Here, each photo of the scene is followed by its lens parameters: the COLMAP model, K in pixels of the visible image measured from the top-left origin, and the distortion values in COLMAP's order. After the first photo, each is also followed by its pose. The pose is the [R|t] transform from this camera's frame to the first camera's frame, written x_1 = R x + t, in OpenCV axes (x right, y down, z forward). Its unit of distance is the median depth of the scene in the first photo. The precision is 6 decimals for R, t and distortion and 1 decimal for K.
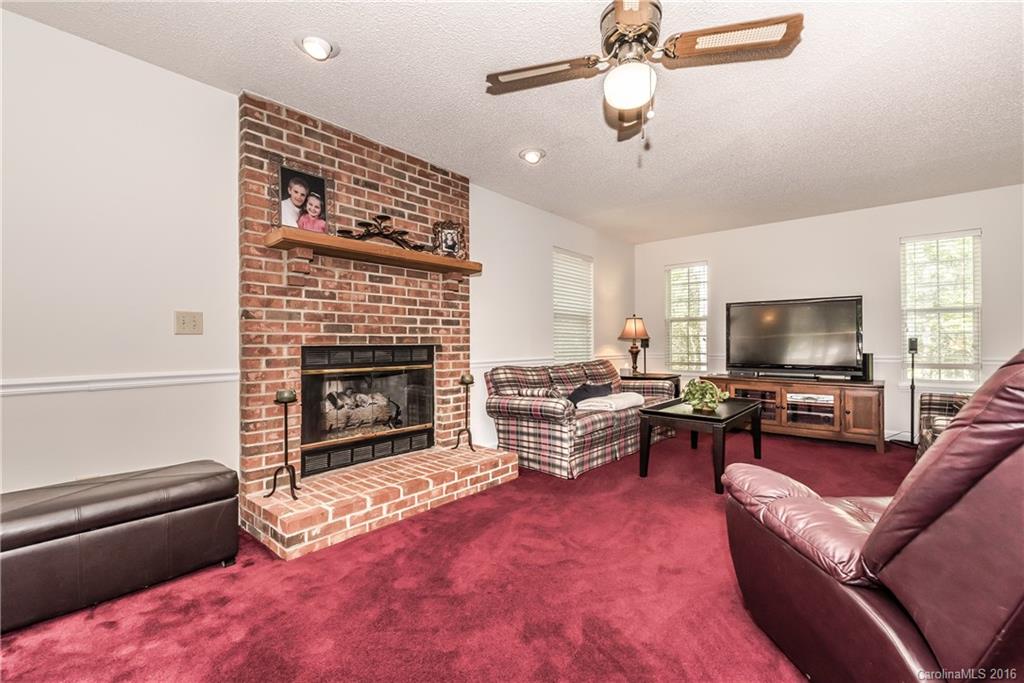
lens RADIAL K [[444.2, 0, 512.0], [0, 444.2, 341.5], [0, 0, 1]] dist [0.001412, 0.000066]
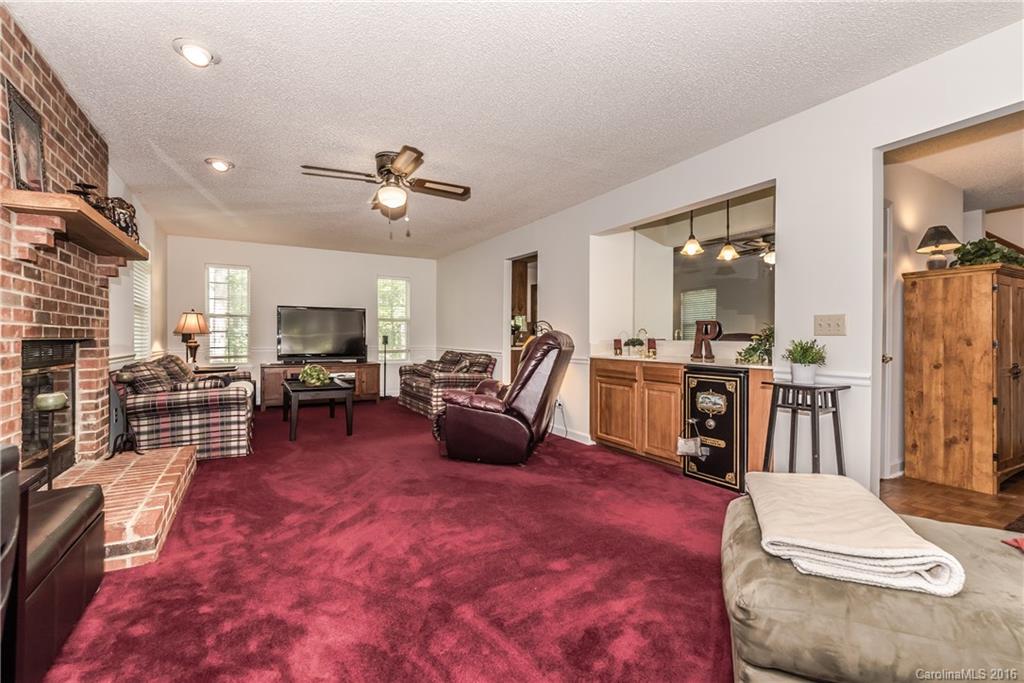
lens RADIAL K [[448.1, 0, 508.1], [0, 448.1, 336.0], [0, 0, 1]] dist [0.000323, 0.000047]
pose [[0.335323, 0.006998, 0.942077, -0.723767], [-0.002720, 0.999975, -0.006460, 0.005158], [-0.942099, -0.000396, 0.335334, -0.028372]]
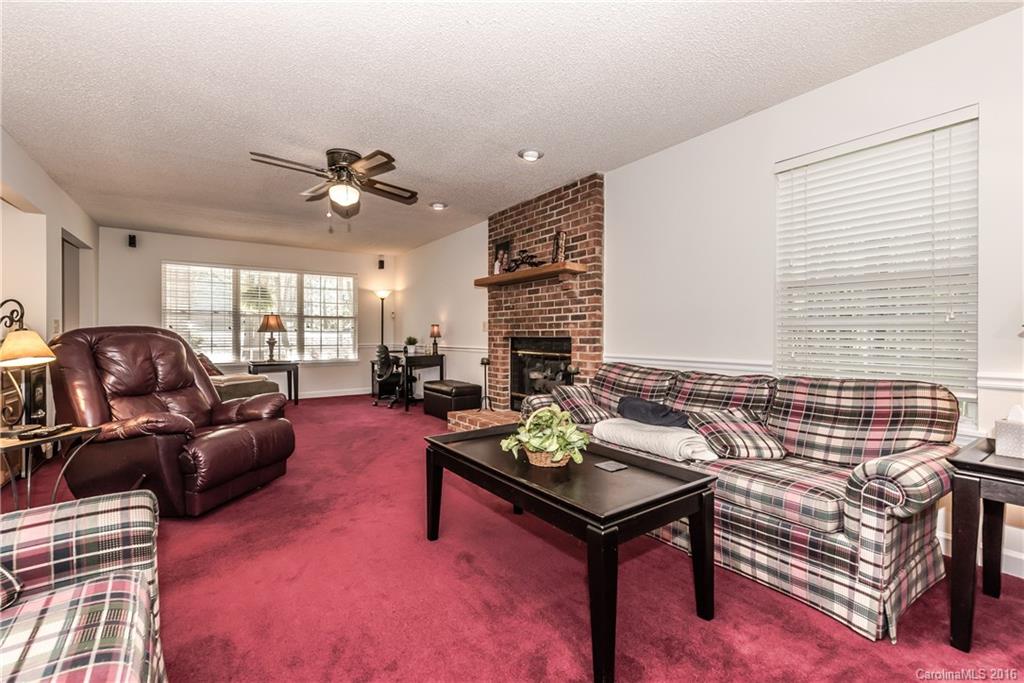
lens RADIAL K [[448.1, 0, 508.1], [0, 448.1, 336.0], [0, 0, 1]] dist [0.000323, 0.000047]
pose [[-0.249507, 0.004511, -0.968363, 1.038962], [0.001735, 0.999990, 0.004211, -0.001483], [0.968372, -0.000629, -0.249512, 1.171119]]
